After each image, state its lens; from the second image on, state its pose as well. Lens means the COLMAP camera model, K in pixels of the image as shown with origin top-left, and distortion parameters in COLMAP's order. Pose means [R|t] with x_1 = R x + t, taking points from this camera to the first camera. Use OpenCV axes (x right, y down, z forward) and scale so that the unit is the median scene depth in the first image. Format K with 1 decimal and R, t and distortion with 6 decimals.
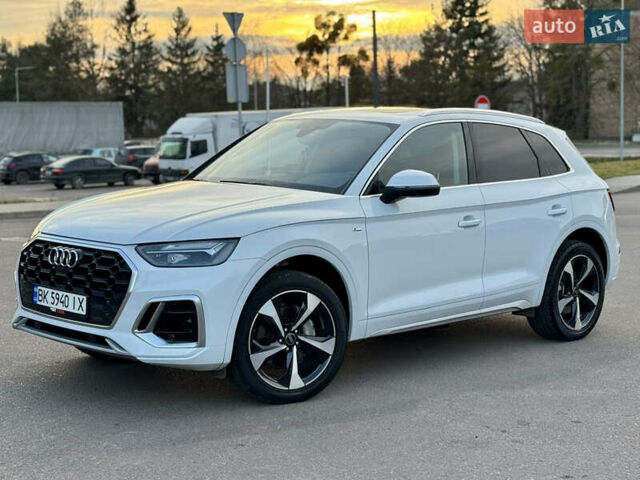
lens RADIAL K [[1118.8, 0, 320.0], [0, 1118.8, 240.0], [0, 0, 1]] dist [0.126987, 0.102700]
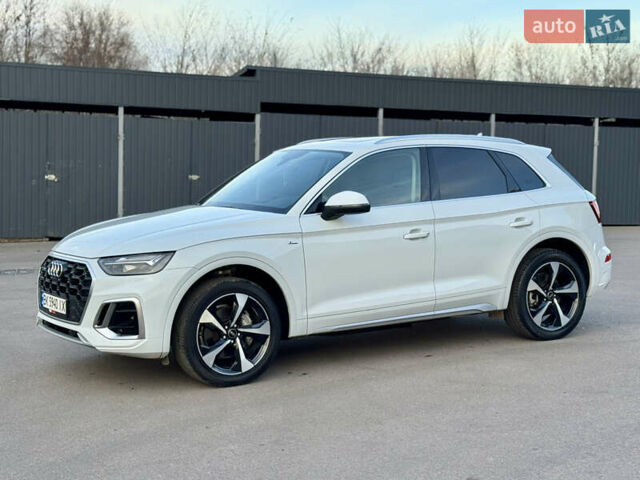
lens RADIAL K [[1118.8, 0, 320.0], [0, 1118.8, 240.0], [0, 0, 1]] dist [0.126987, 0.102700]
pose [[0.968937, -0.020270, -0.246477, 0.370409], [0.016036, 0.999688, -0.019177, 0.011370], [0.246788, 0.014629, 0.968959, -0.156352]]
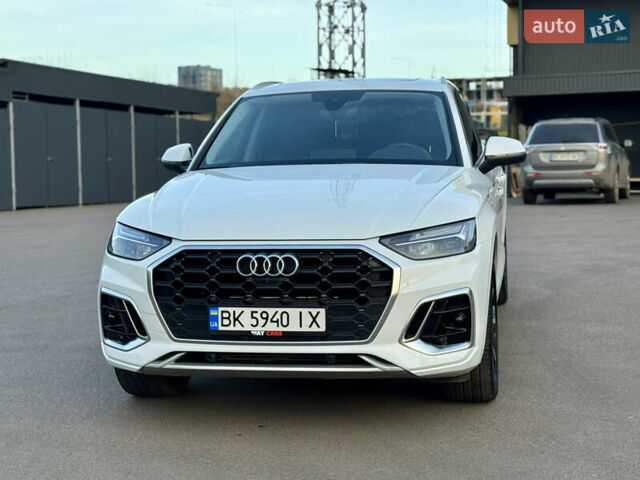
lens RADIAL K [[1118.8, 0, 320.0], [0, 1118.8, 240.0], [0, 0, 1]] dist [0.126987, 0.102700]
pose [[0.824216, -0.100563, 0.557274, -0.626021], [0.098675, 0.994555, 0.033532, -0.024593], [-0.557611, 0.027351, 0.829651, 0.324649]]
